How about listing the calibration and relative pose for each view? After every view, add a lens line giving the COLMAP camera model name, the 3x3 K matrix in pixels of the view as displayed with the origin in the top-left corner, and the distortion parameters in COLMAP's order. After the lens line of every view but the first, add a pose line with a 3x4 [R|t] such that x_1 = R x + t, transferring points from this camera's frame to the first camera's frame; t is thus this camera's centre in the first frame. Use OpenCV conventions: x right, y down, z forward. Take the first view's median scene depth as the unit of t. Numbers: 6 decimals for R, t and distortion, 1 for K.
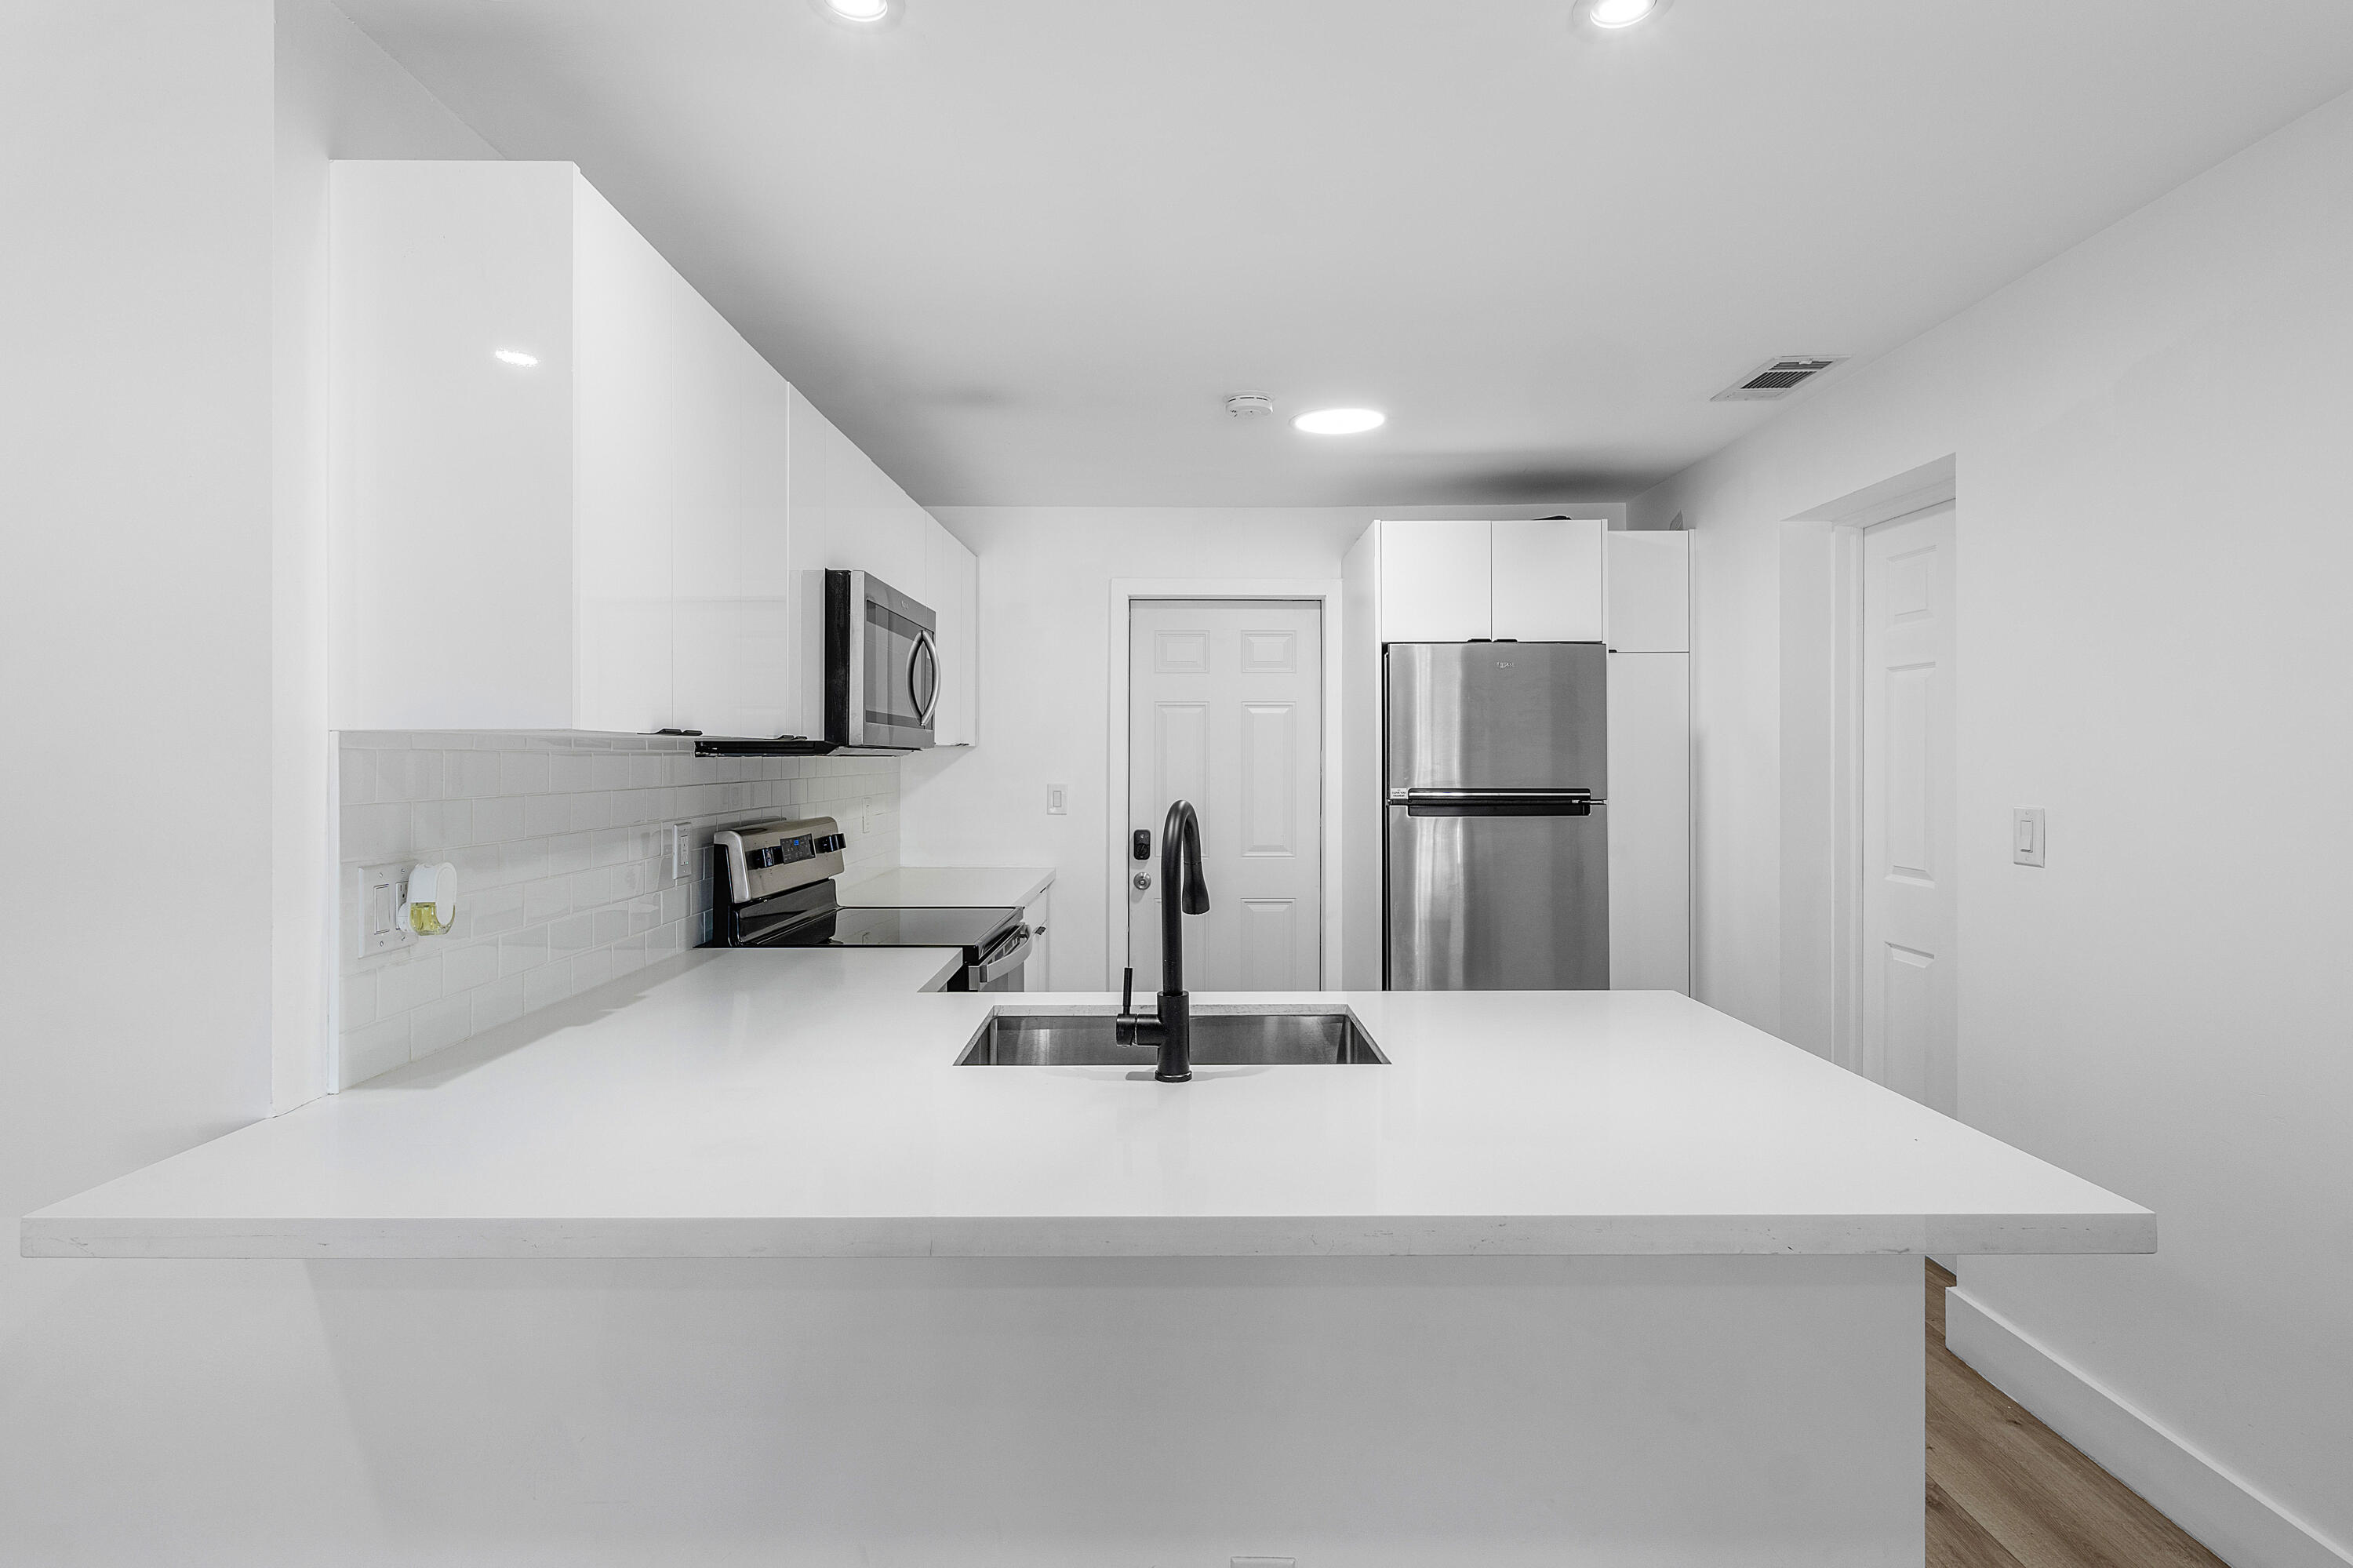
lens RADIAL K [[1146.1, 0, 1181.4], [0, 1146.1, 749.7], [0, 0, 1]] dist [-0.001480, -0.000291]
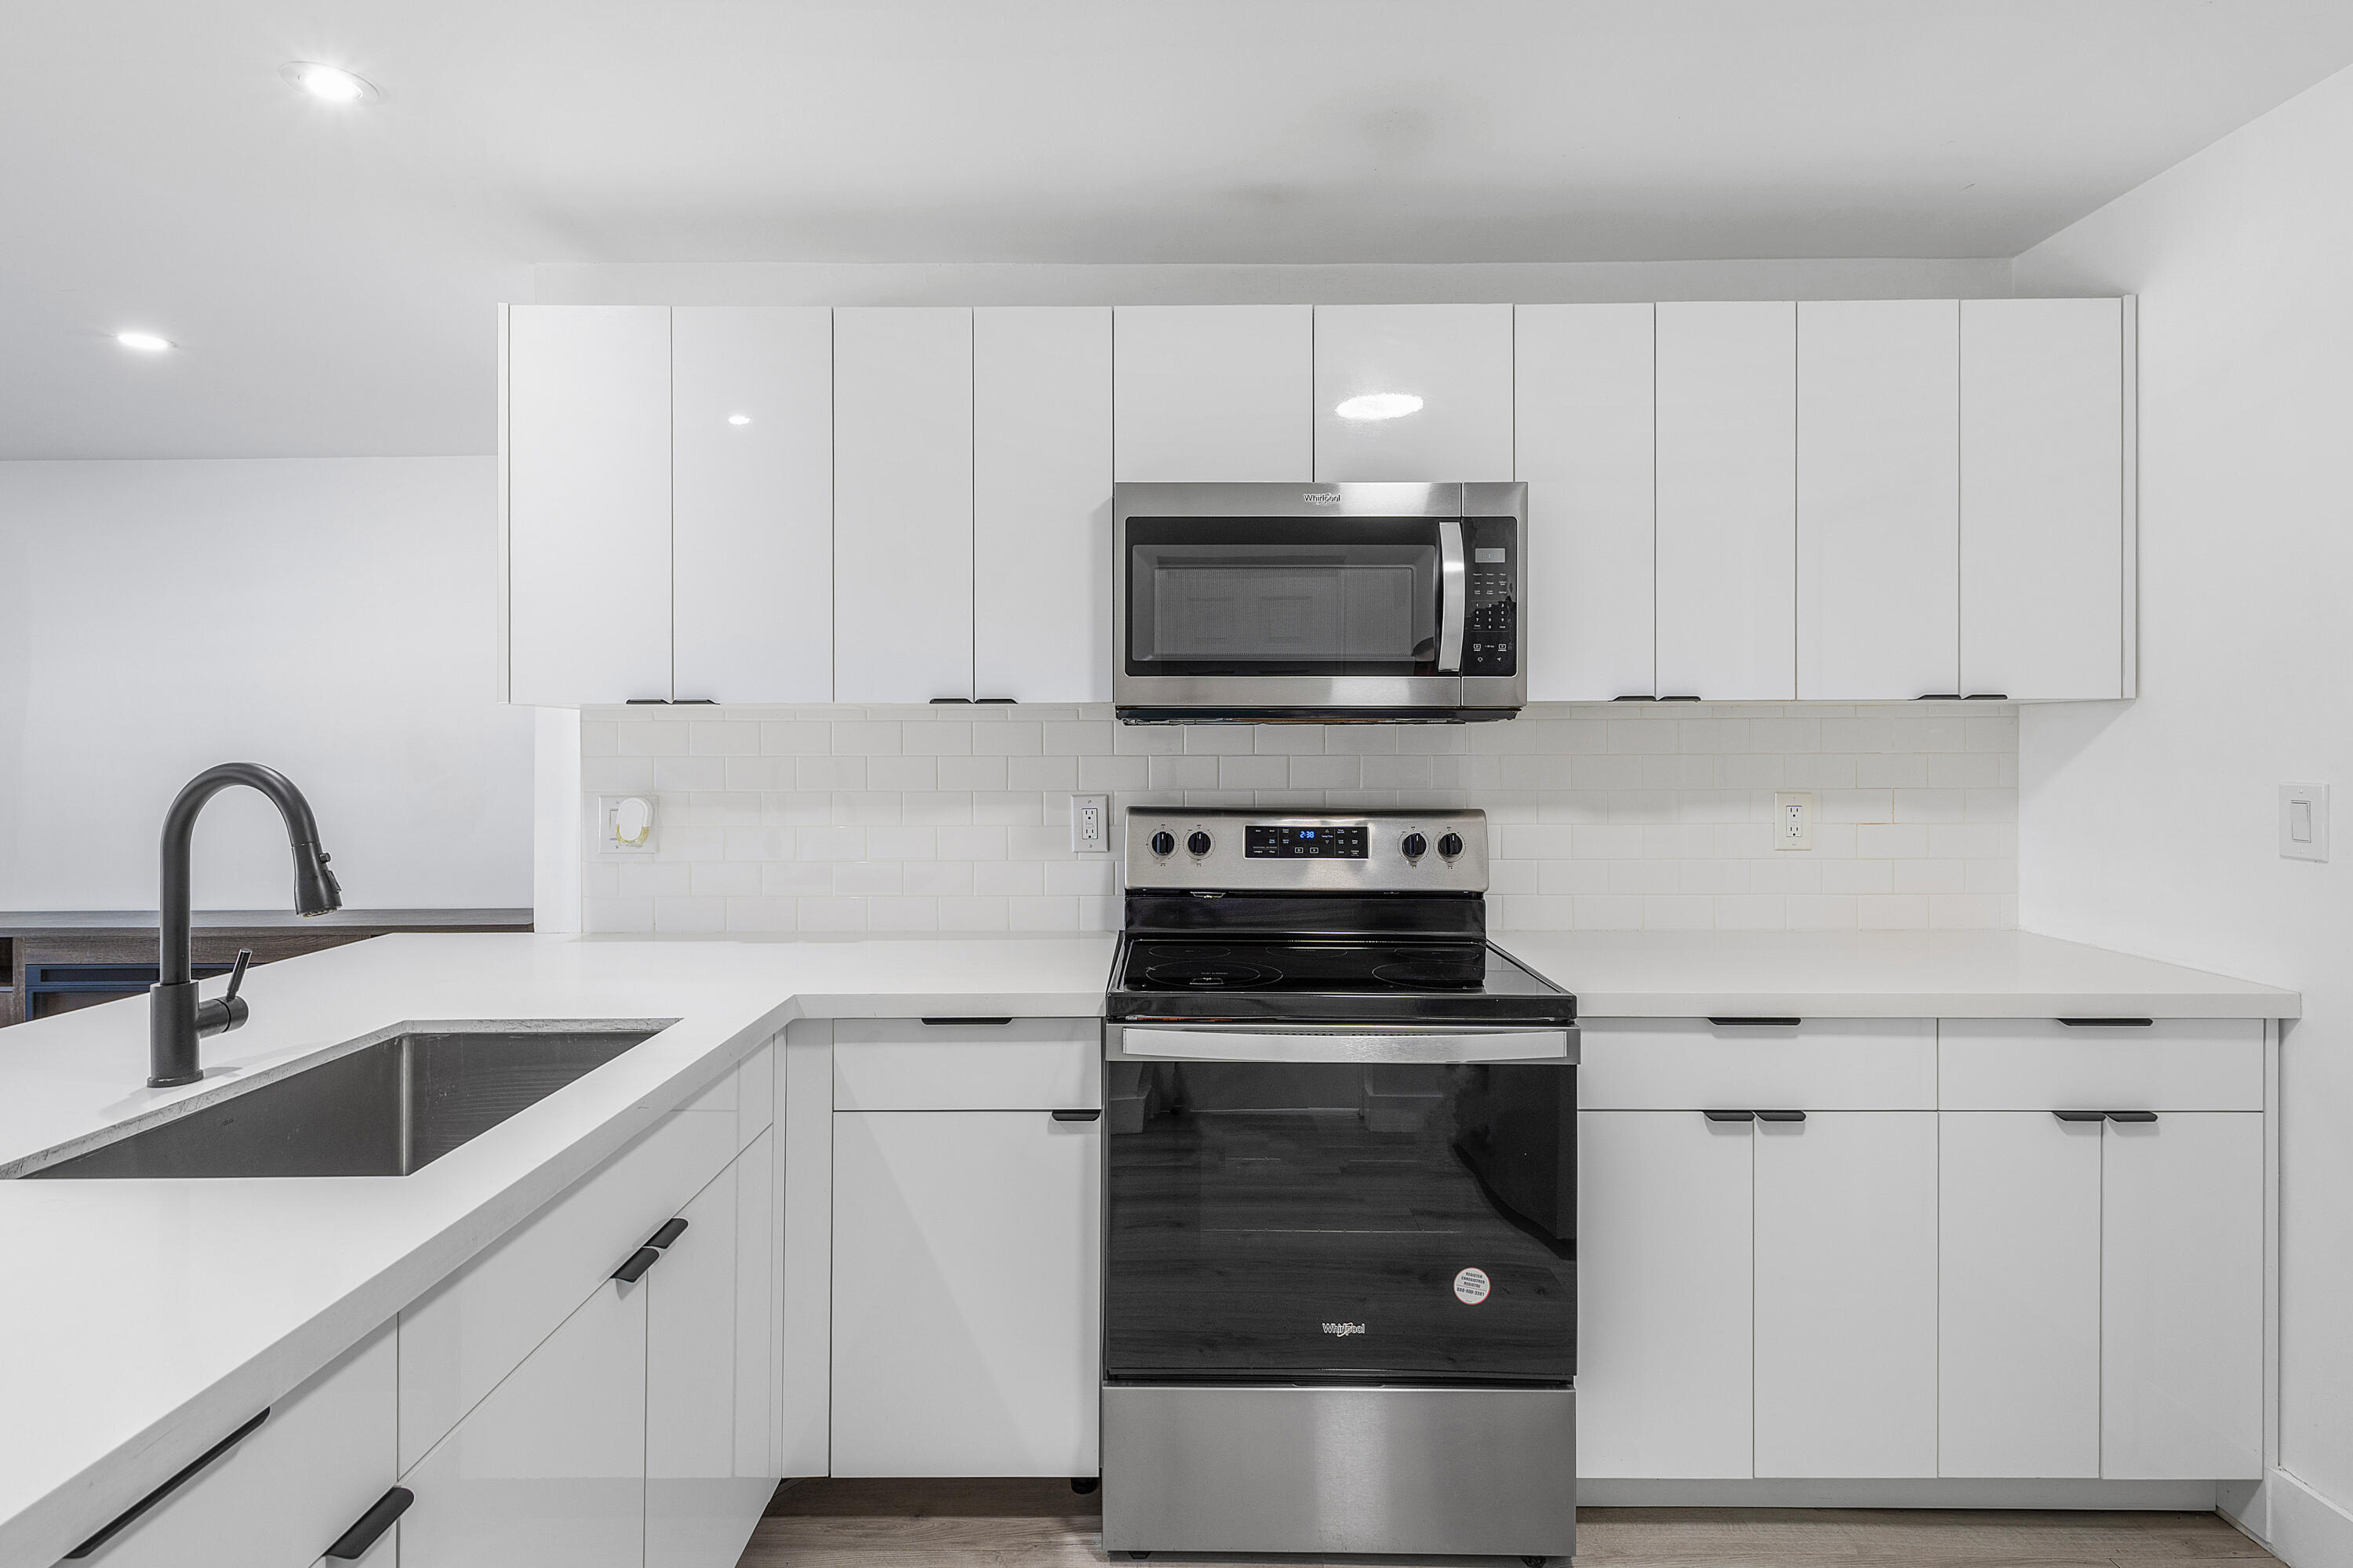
lens RADIAL K [[1186.8, 0, 1157.0], [0, 1186.8, 737.3], [0, 0, 1]] dist [0.002979, -0.000203]
pose [[0.006109, -0.006402, -0.999961, 0.377141], [0.007392, 0.999952, -0.006357, 0.016447], [0.999954, -0.007353, 0.006156, 0.739724]]
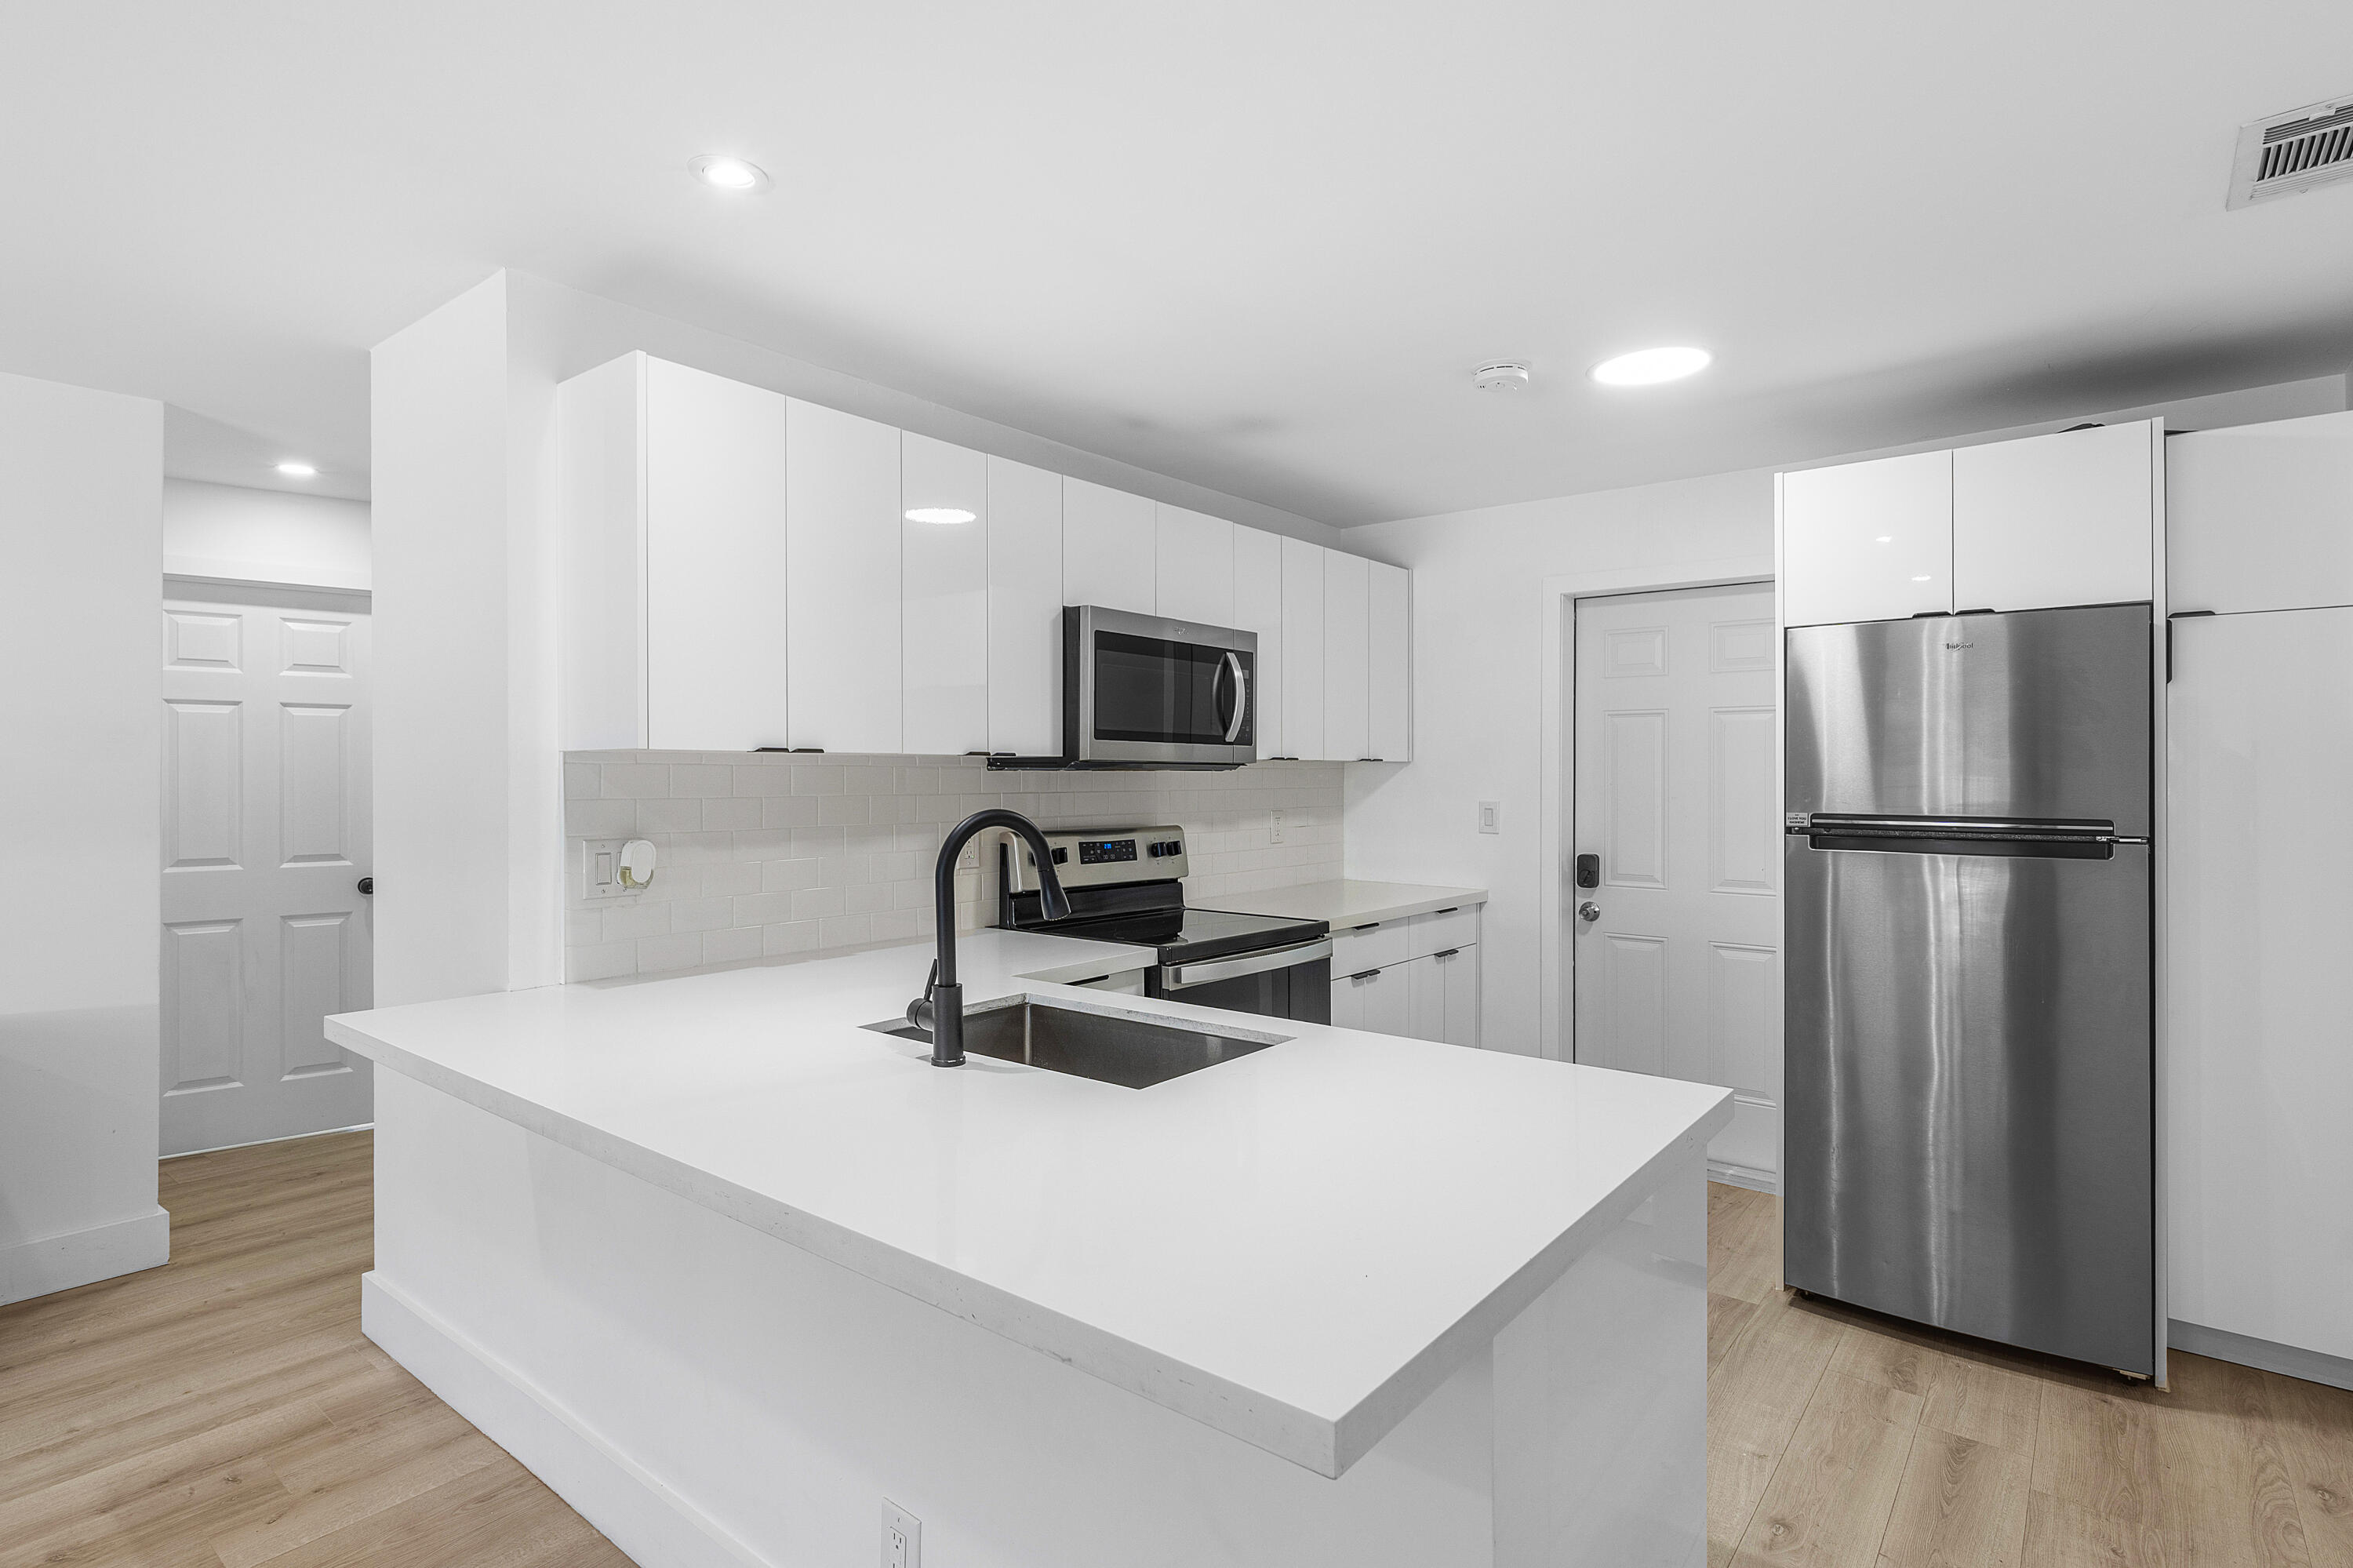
lens RADIAL K [[1169.0, 0, 1165.1], [0, 1169.0, 760.6], [0, 0, 1]] dist [0.004867, 0.000284]
pose [[0.777565, -0.004403, -0.628787, 0.357116], [0.001140, 0.999984, -0.005591, 0.002222], [0.628802, 0.003631, 0.777557, 0.107369]]
